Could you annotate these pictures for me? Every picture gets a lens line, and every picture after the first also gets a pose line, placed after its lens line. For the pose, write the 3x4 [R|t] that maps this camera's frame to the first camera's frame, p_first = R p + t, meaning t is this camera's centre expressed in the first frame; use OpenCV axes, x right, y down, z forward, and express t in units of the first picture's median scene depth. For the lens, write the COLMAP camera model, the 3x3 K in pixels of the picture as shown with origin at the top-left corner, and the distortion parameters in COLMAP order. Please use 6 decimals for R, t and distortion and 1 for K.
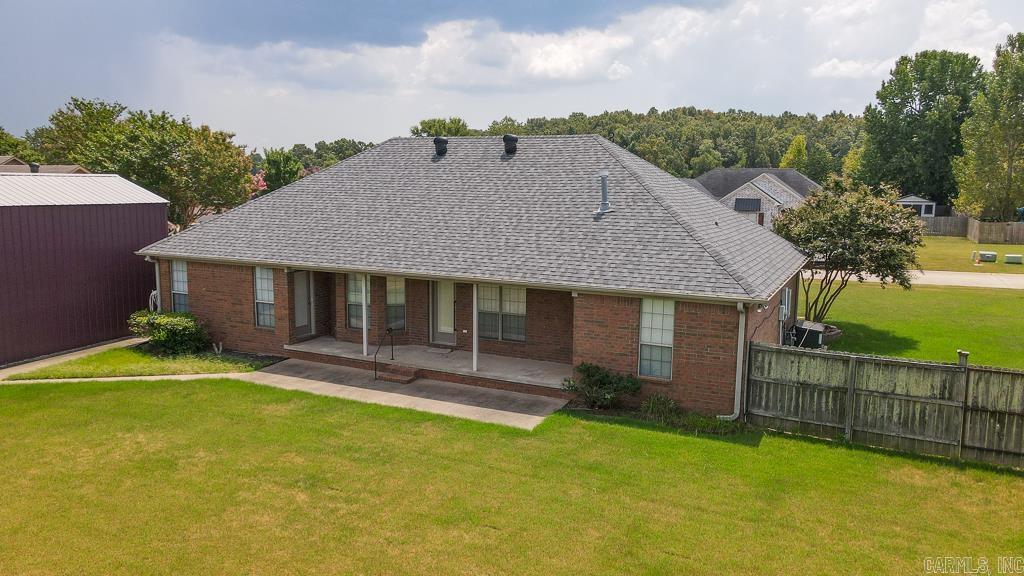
lens RADIAL K [[749.5, 0, 512.9], [0, 749.5, 289.0], [0, 0, 1]] dist [0.008820, 0.014563]
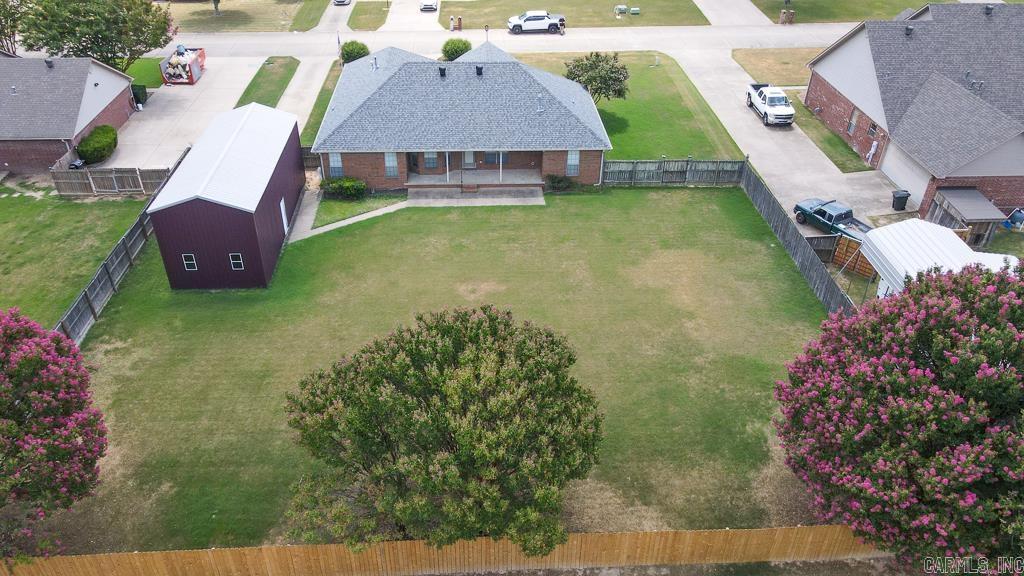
lens RADIAL K [[749.5, 0, 504.9], [0, 749.5, 288.0], [0, 0, 1]] dist [0.008820, 0.014563]
pose [[0.869472, -0.280749, 0.406446, -1.347648], [0.064605, 0.880355, 0.469894, -0.883360], [-0.489740, -0.382301, 0.783582, -1.316496]]
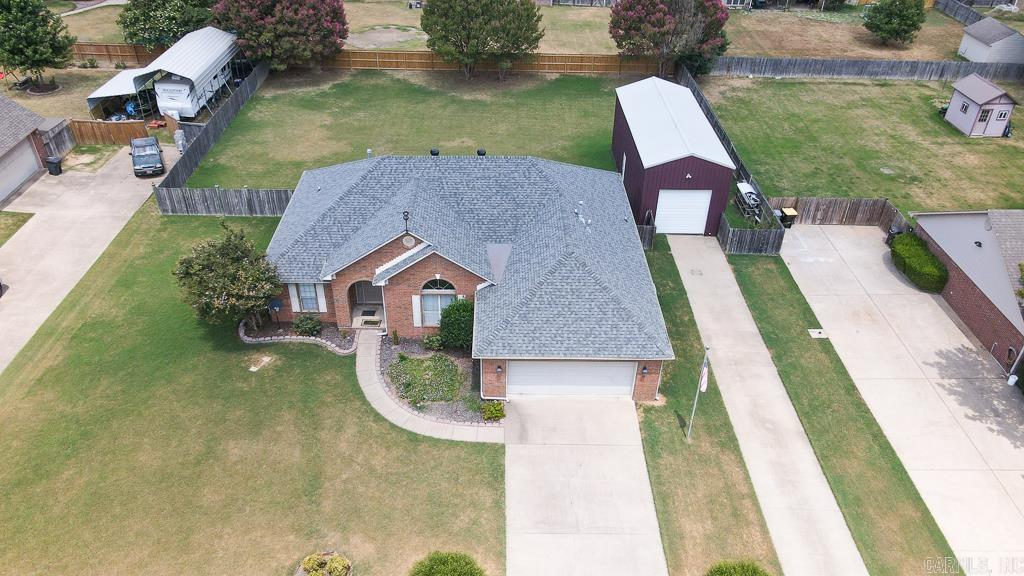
lens RADIAL K [[749.5, 0, 506.1], [0, 749.5, 287.0], [0, 0, 1]] dist [0.008820, 0.014563]
pose [[-0.888361, 0.244849, -0.388413, 0.810715], [-0.084115, 0.744839, 0.661921, -1.511990], [0.451376, 0.620696, -0.641090, 3.212312]]
